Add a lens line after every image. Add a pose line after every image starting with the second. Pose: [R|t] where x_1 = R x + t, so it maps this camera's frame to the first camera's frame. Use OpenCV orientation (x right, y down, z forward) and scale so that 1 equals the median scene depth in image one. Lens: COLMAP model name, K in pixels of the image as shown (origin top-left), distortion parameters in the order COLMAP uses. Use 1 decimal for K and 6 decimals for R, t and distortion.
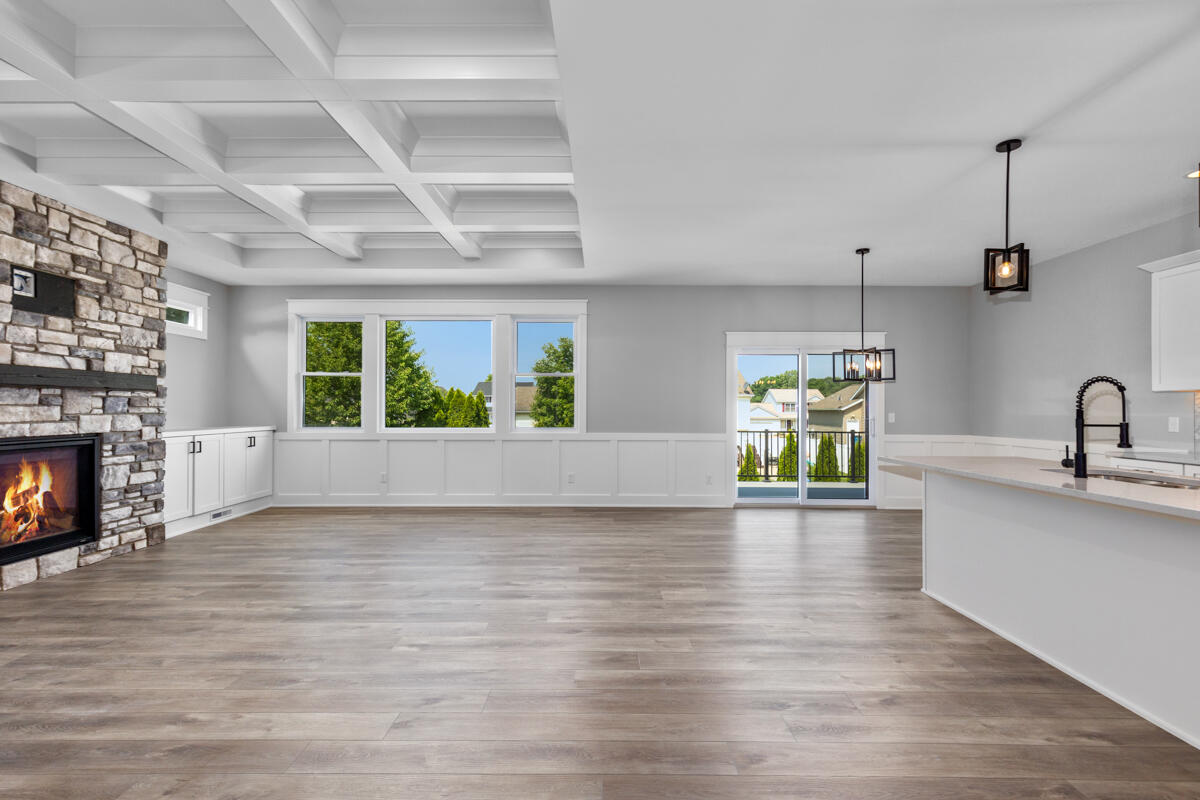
lens RADIAL K [[543.8, 0, 599.4], [0, 543.8, 399.5], [0, 0, 1]] dist [0.010302, -0.002243]
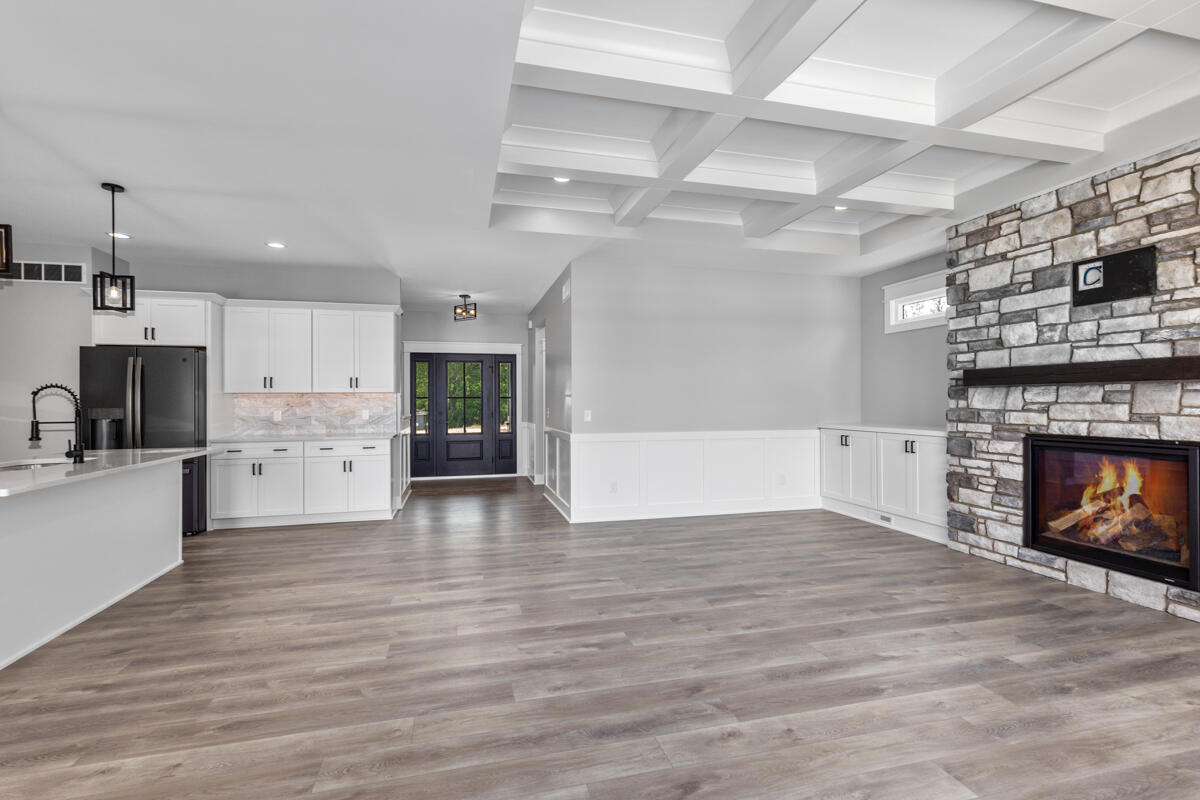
lens RADIAL K [[543.8, 0, 599.9], [0, 543.8, 397.2], [0, 0, 1]] dist [0.010302, -0.002243]
pose [[-0.965384, -0.000432, -0.260832, 0.025315], [0.006014, 0.999696, -0.023912, 0.017285], [0.260763, -0.024653, -0.965088, 1.659044]]
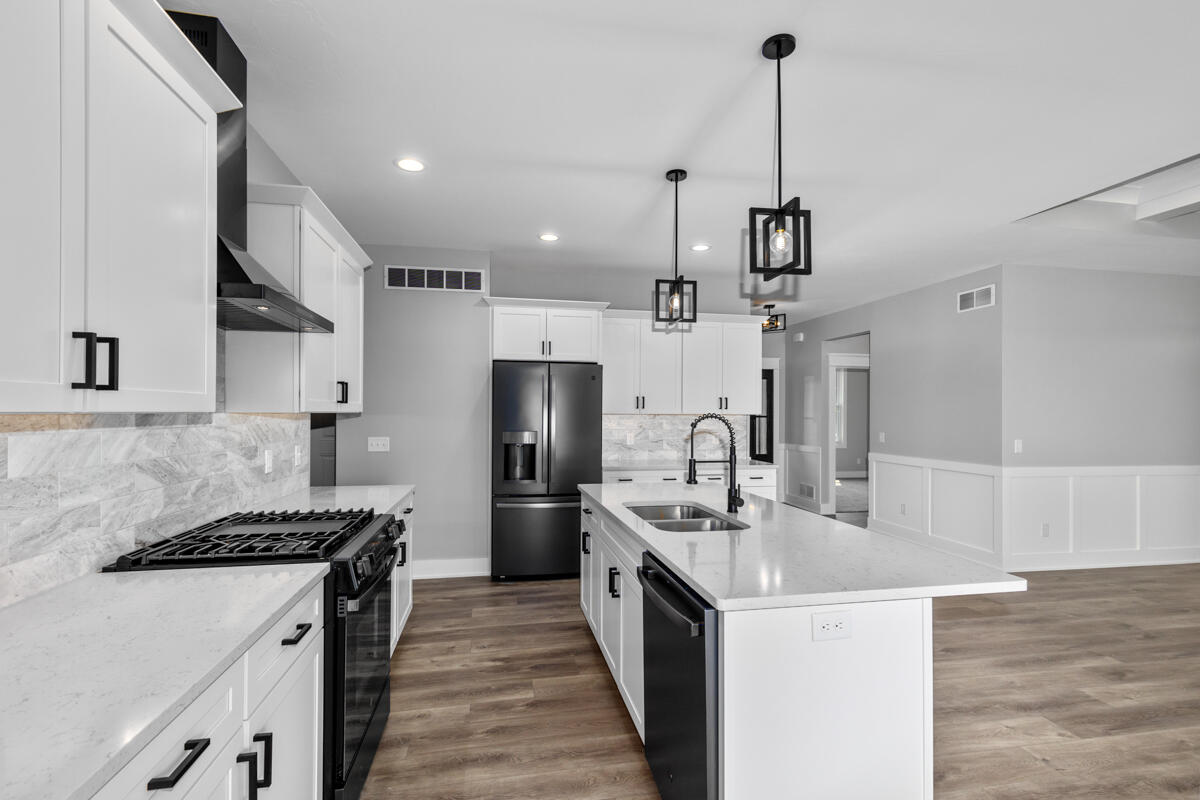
lens RADIAL K [[543.8, 0, 599.1], [0, 543.8, 407.8], [0, 0, 1]] dist [0.010302, -0.002243]
pose [[-0.979705, -0.011931, -0.200088, 0.862529], [-0.007000, 0.999655, -0.025334, -0.016550], [0.200321, -0.023419, -0.979450, 1.269174]]
